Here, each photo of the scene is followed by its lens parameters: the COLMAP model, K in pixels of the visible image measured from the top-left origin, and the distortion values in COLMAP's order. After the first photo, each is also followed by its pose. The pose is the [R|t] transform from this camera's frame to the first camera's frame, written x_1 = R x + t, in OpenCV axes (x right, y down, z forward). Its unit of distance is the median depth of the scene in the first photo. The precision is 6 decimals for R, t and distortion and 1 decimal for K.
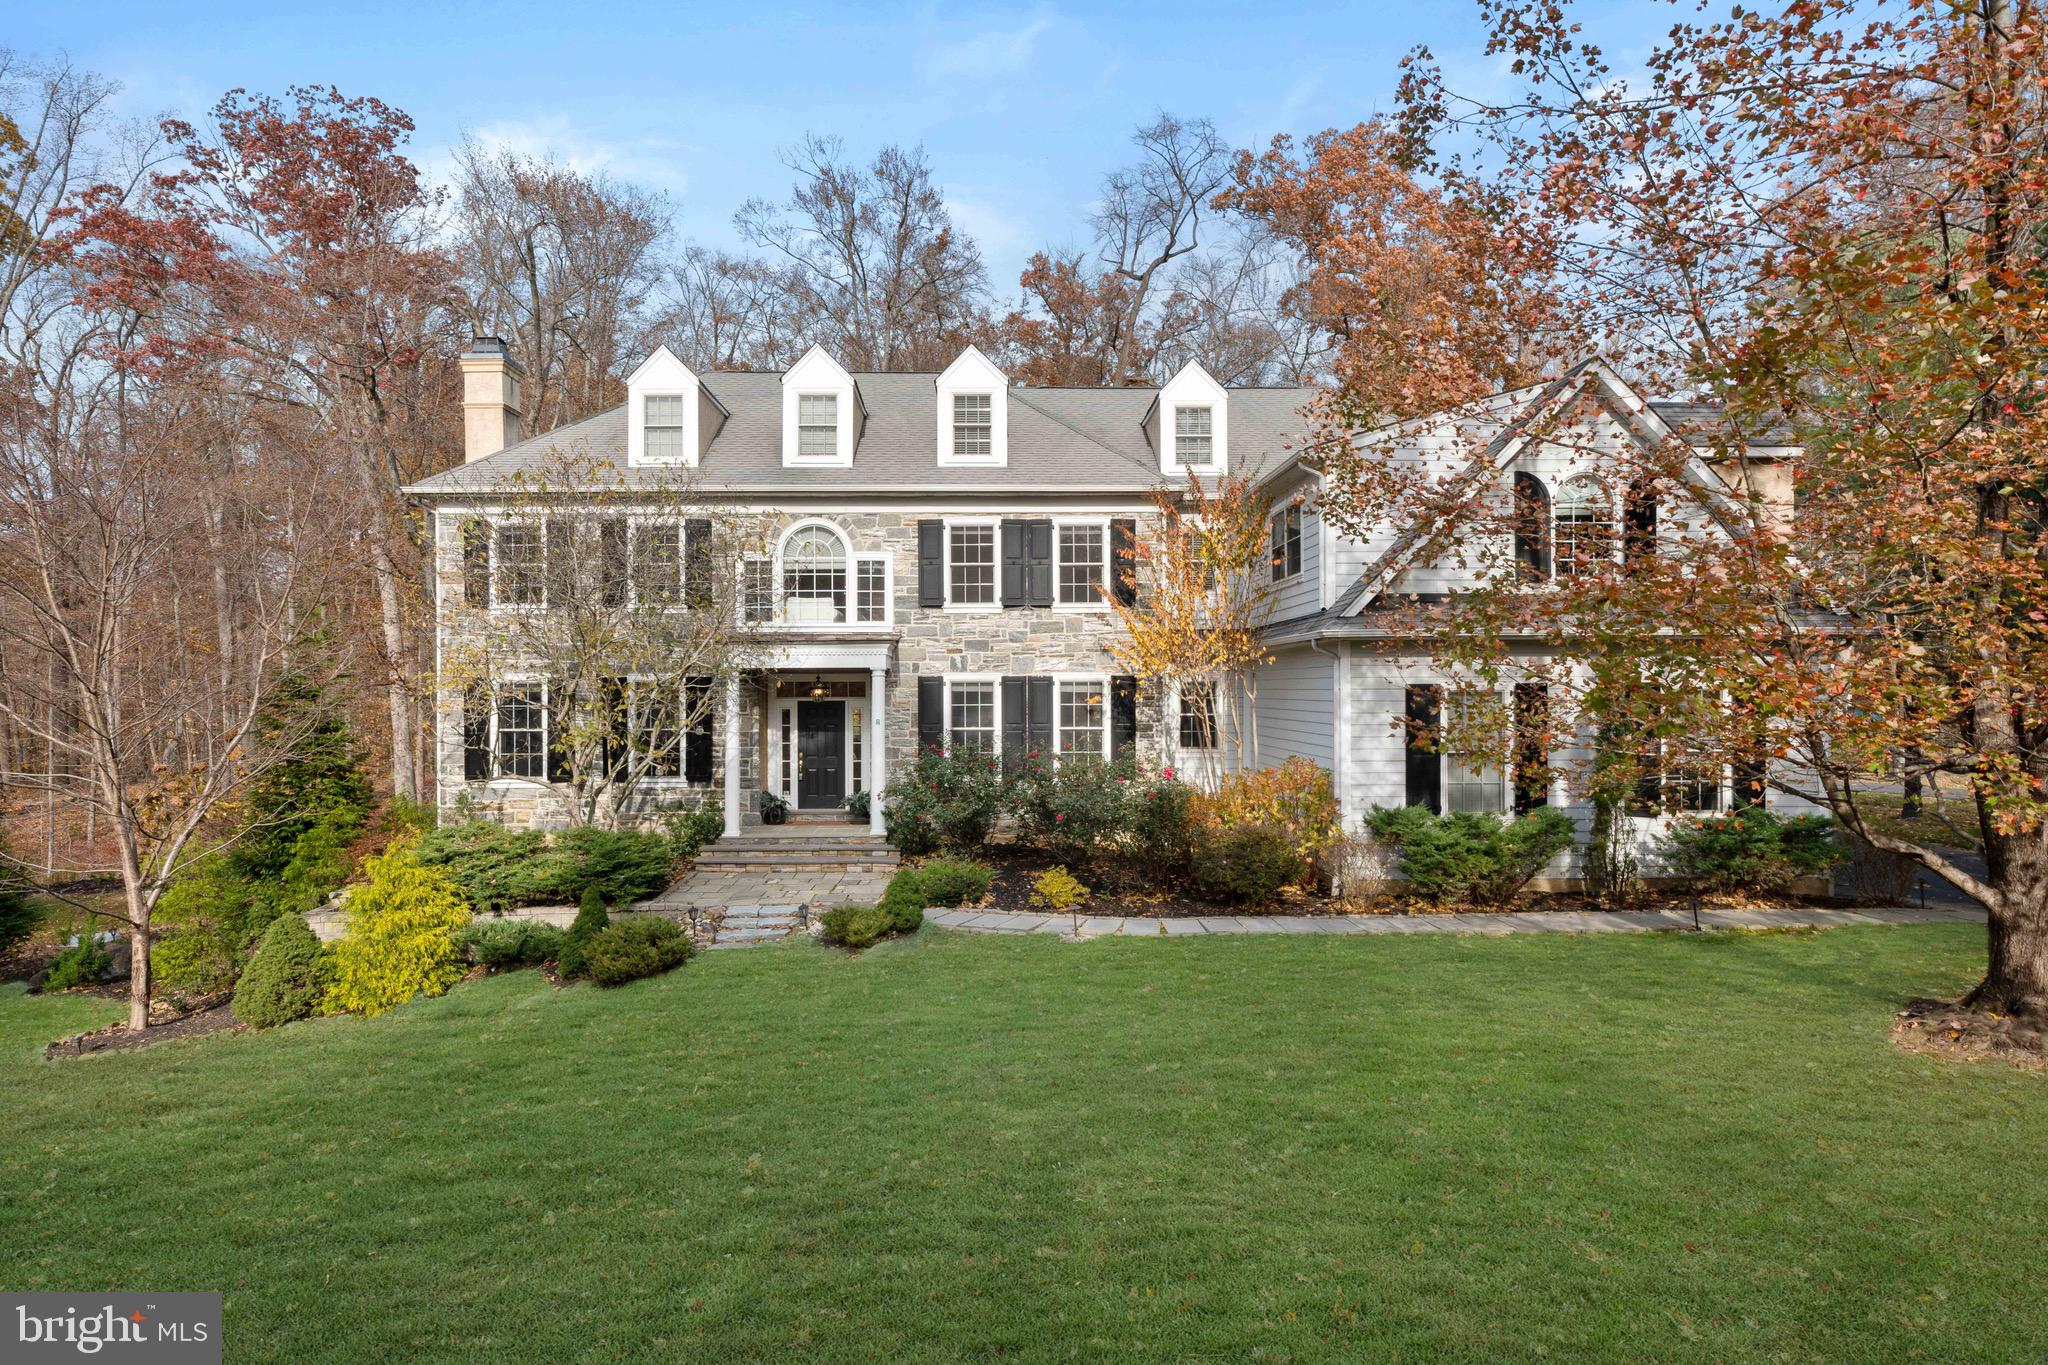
lens RADIAL K [[1159.8, 0, 1011.0], [0, 1159.8, 677.1], [0, 0, 1]] dist [-0.001097, -0.000007]
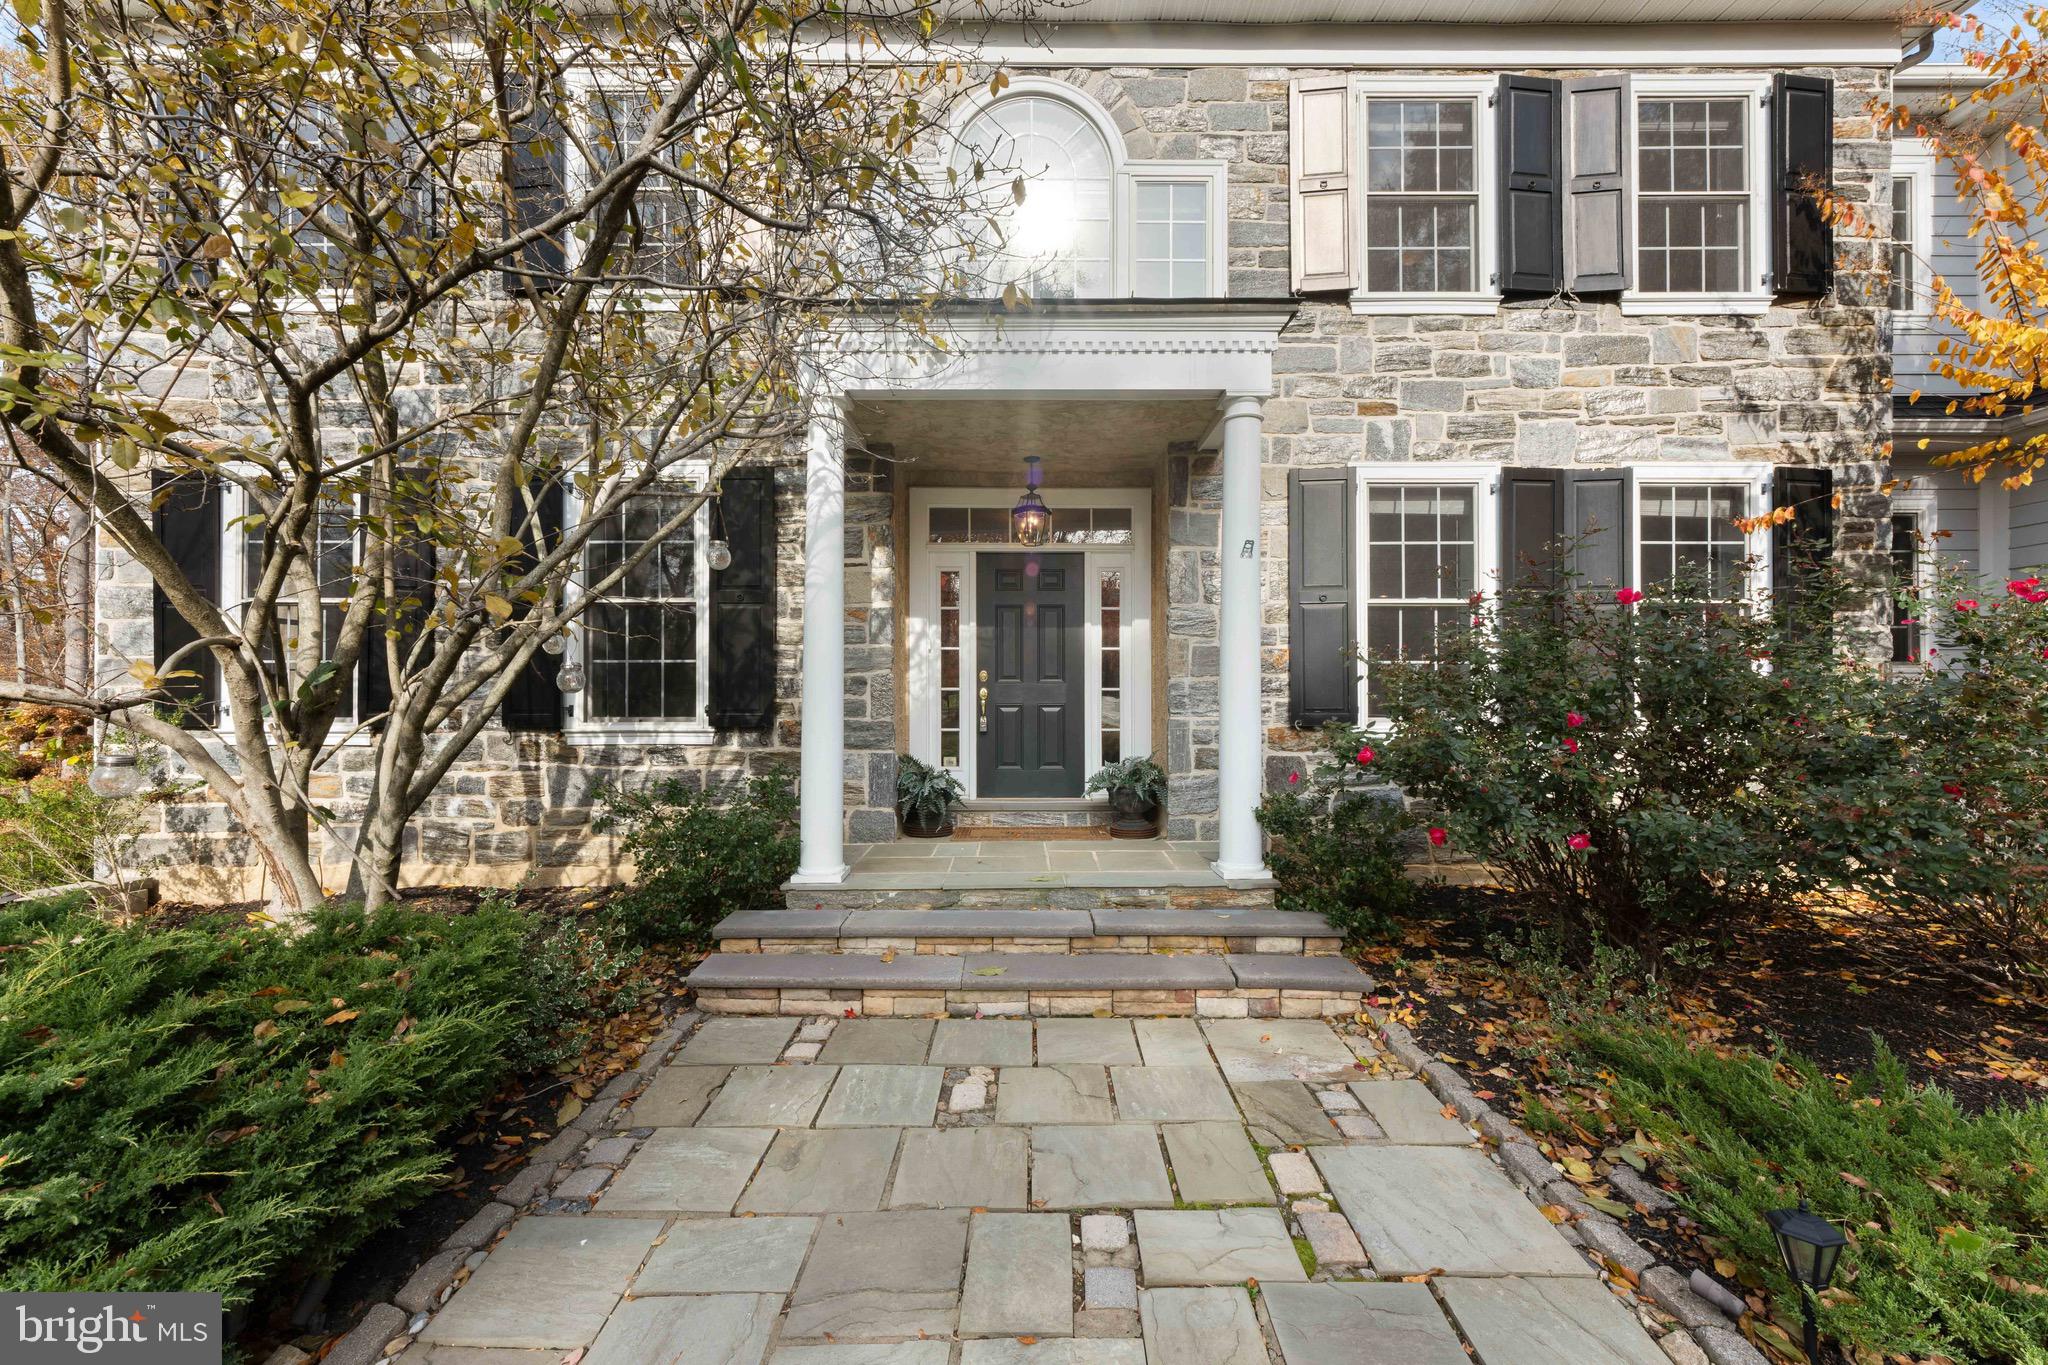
lens RADIAL K [[813.0, 0, 1040.3], [0, 813.0, 688.1], [0, 0, 1]] dist [0.002968, 0.000103]
pose [[0.999963, 0.002489, 0.008271, -0.168394], [-0.002444, 0.999982, -0.005409, 0.076555], [-0.008285, 0.005388, 0.999951, 0.718828]]
